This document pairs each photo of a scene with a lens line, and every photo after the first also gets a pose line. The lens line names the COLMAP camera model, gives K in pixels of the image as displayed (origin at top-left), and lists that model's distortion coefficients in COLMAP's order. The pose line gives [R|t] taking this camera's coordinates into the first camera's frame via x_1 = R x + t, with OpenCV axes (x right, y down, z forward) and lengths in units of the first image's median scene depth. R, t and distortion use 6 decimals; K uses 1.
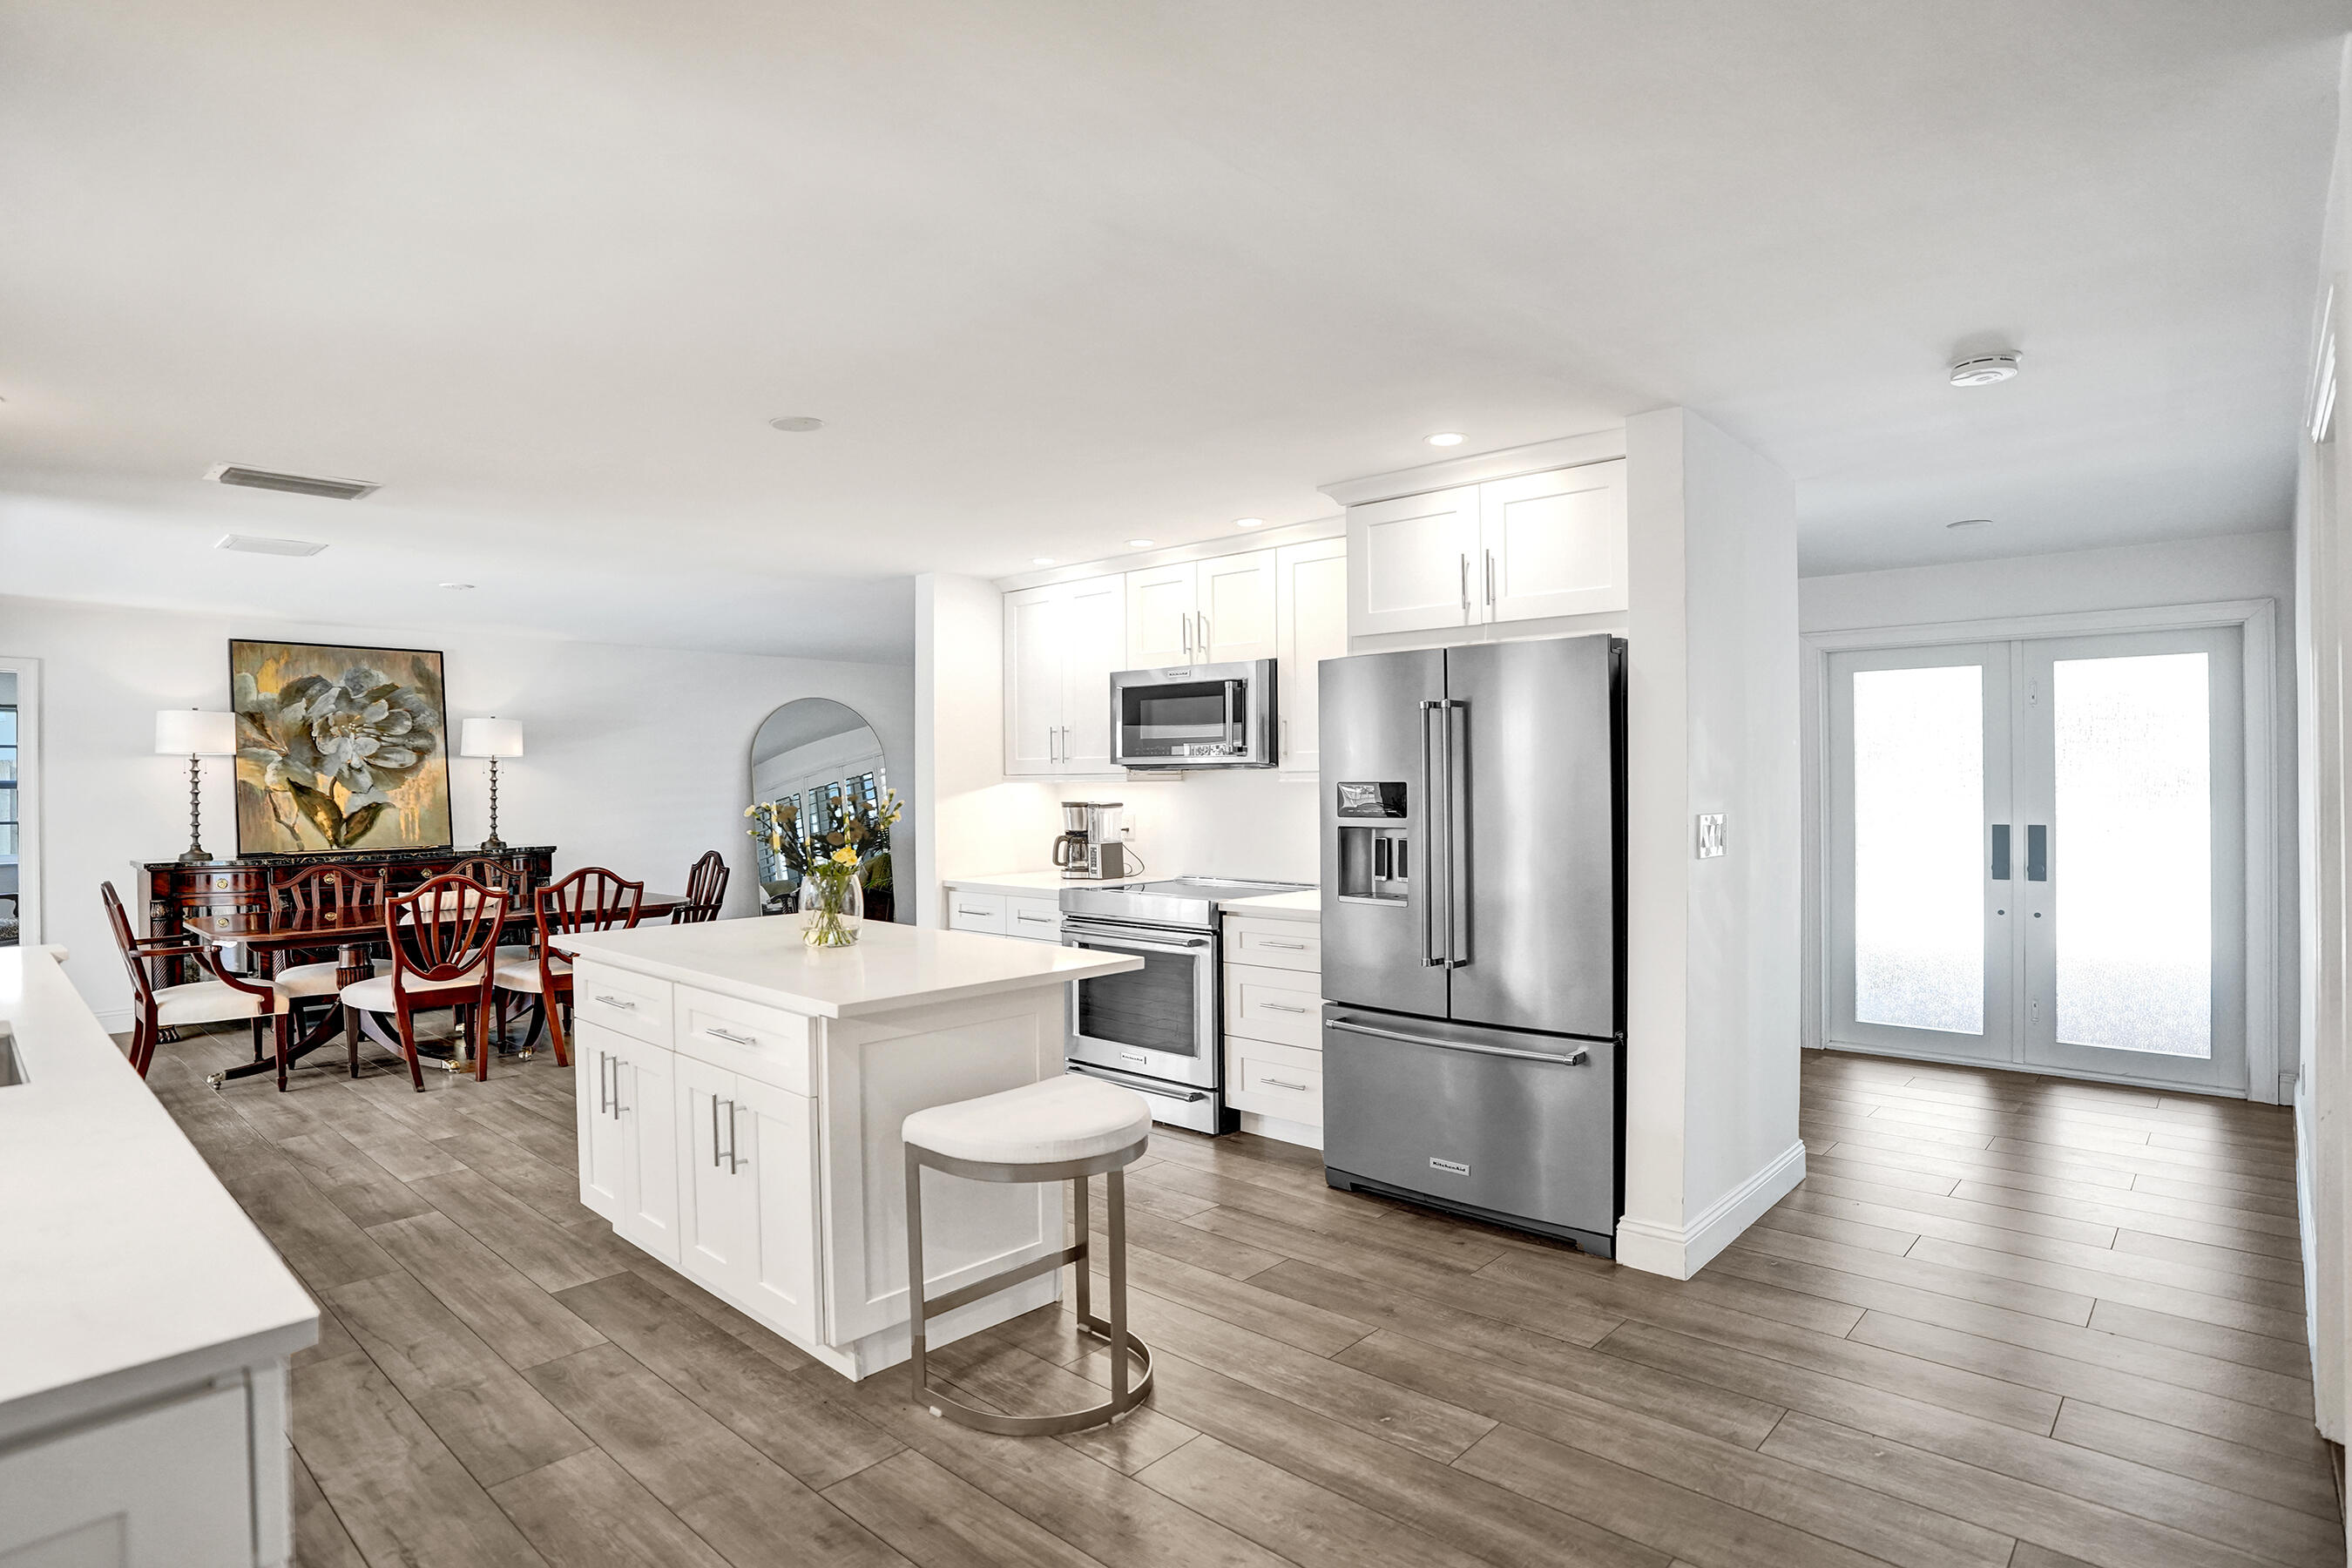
lens RADIAL K [[1245.9, 0, 1181.3], [0, 1245.9, 717.1], [0, 0, 1]] dist [-0.080244, 0.032111]
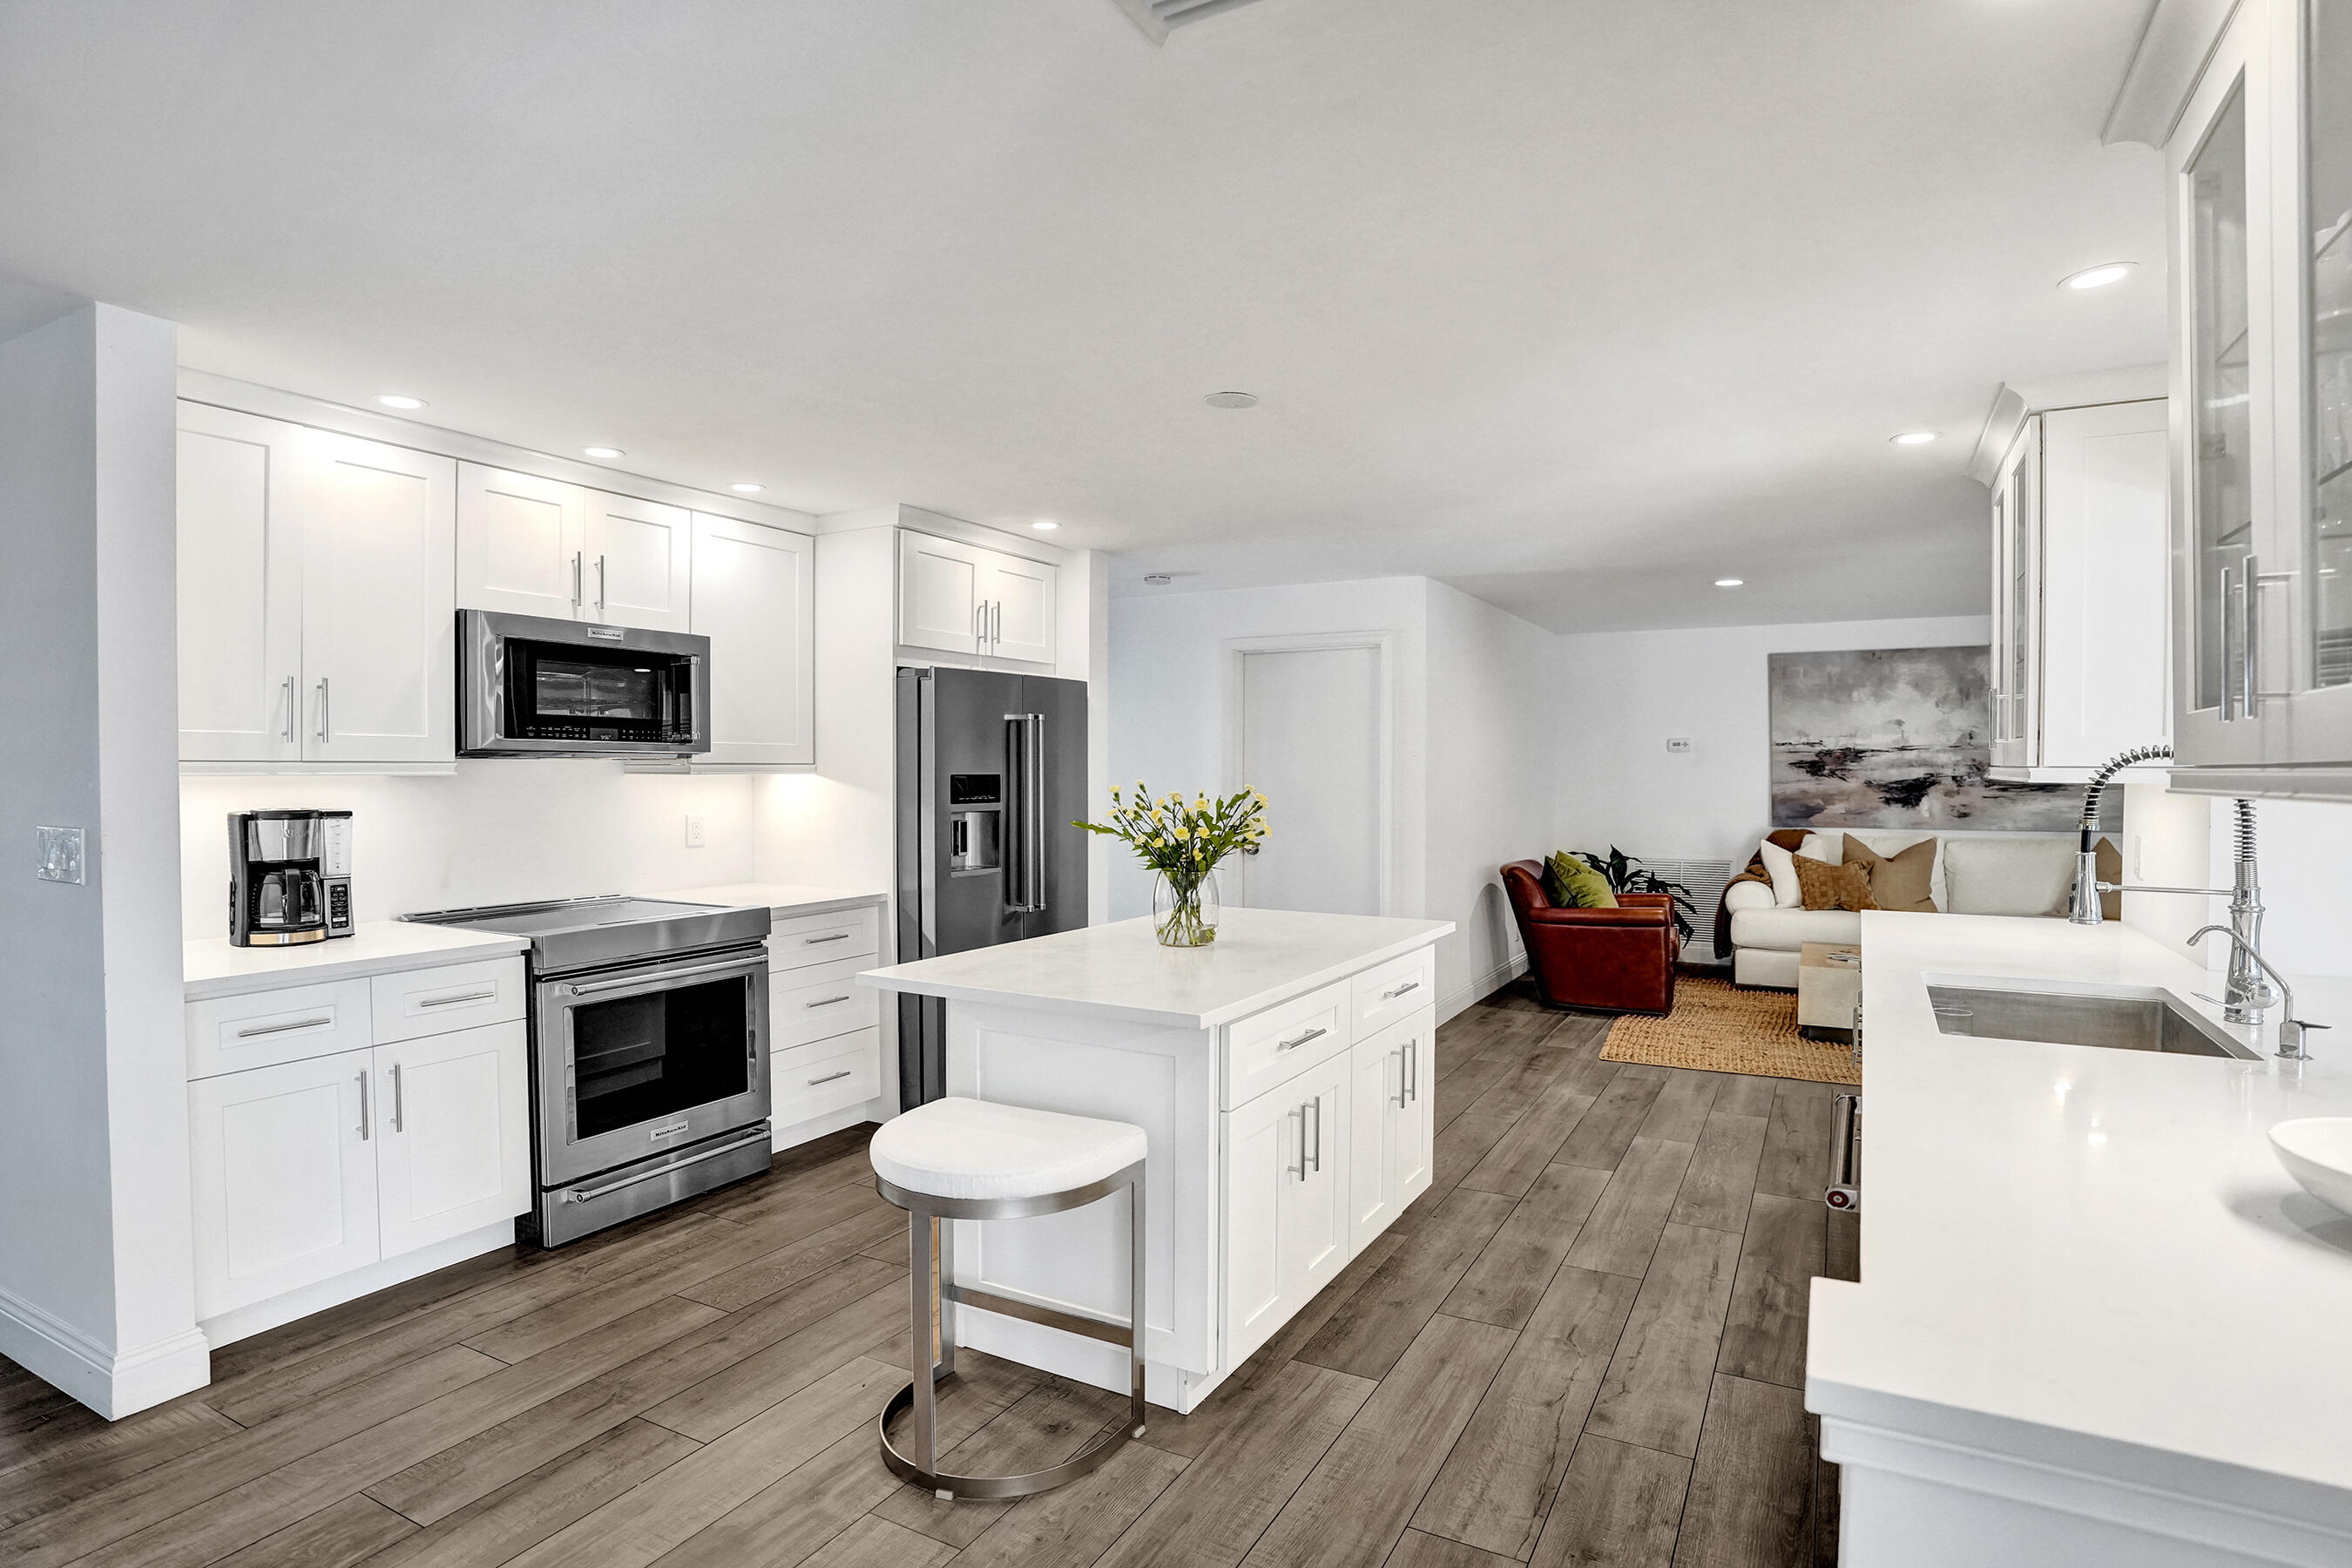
lens RADIAL K [[1230.5, 0, 1180.9], [0, 1230.5, 773.5], [0, 0, 1]] dist [-0.077677, 0.035008]
pose [[-0.241733, 0.005062, 0.970330, -1.348958], [-0.047002, 0.998751, -0.016919, 0.078925], [-0.969204, -0.049697, -0.241193, 1.401905]]
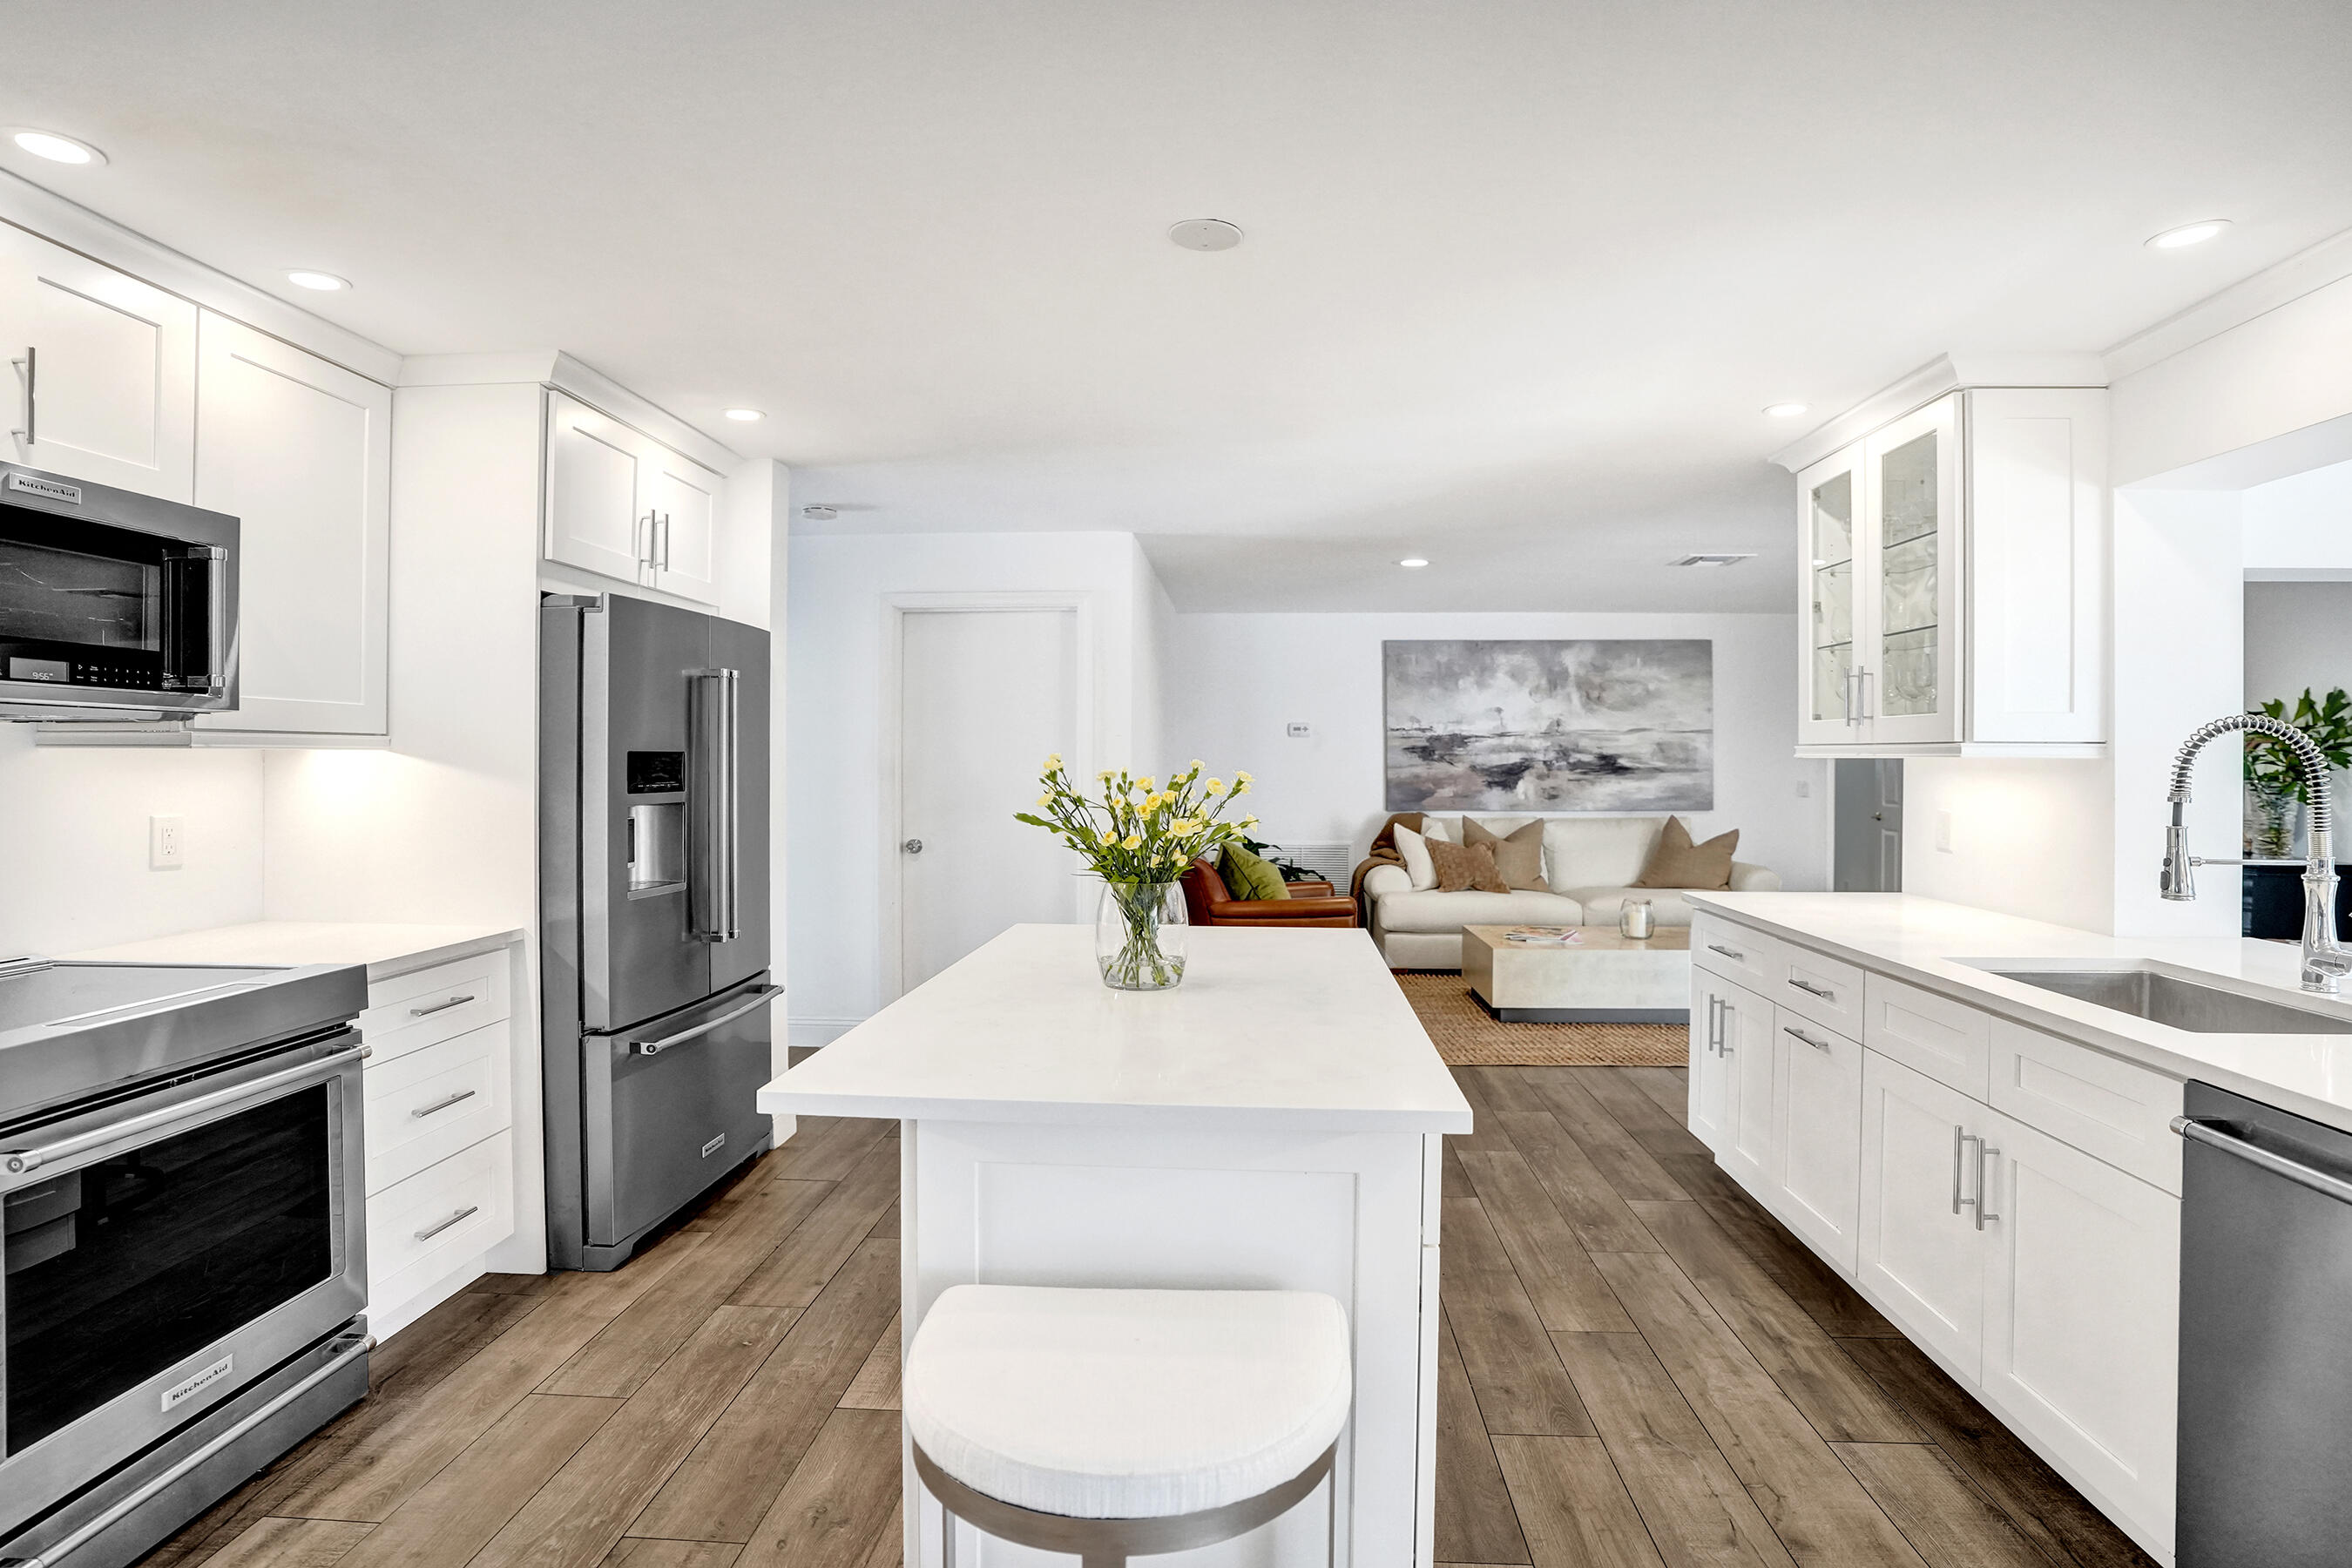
lens RADIAL K [[1234.3, 0, 1183.6], [0, 1234.3, 747.2], [0, 0, 1]] dist [-0.079769, 0.036319]
pose [[-0.635149, 0.015568, 0.772233, -0.917799], [-0.034992, 0.998190, -0.048904, 0.098565], [-0.771597, -0.058084, -0.633455, 1.600338]]
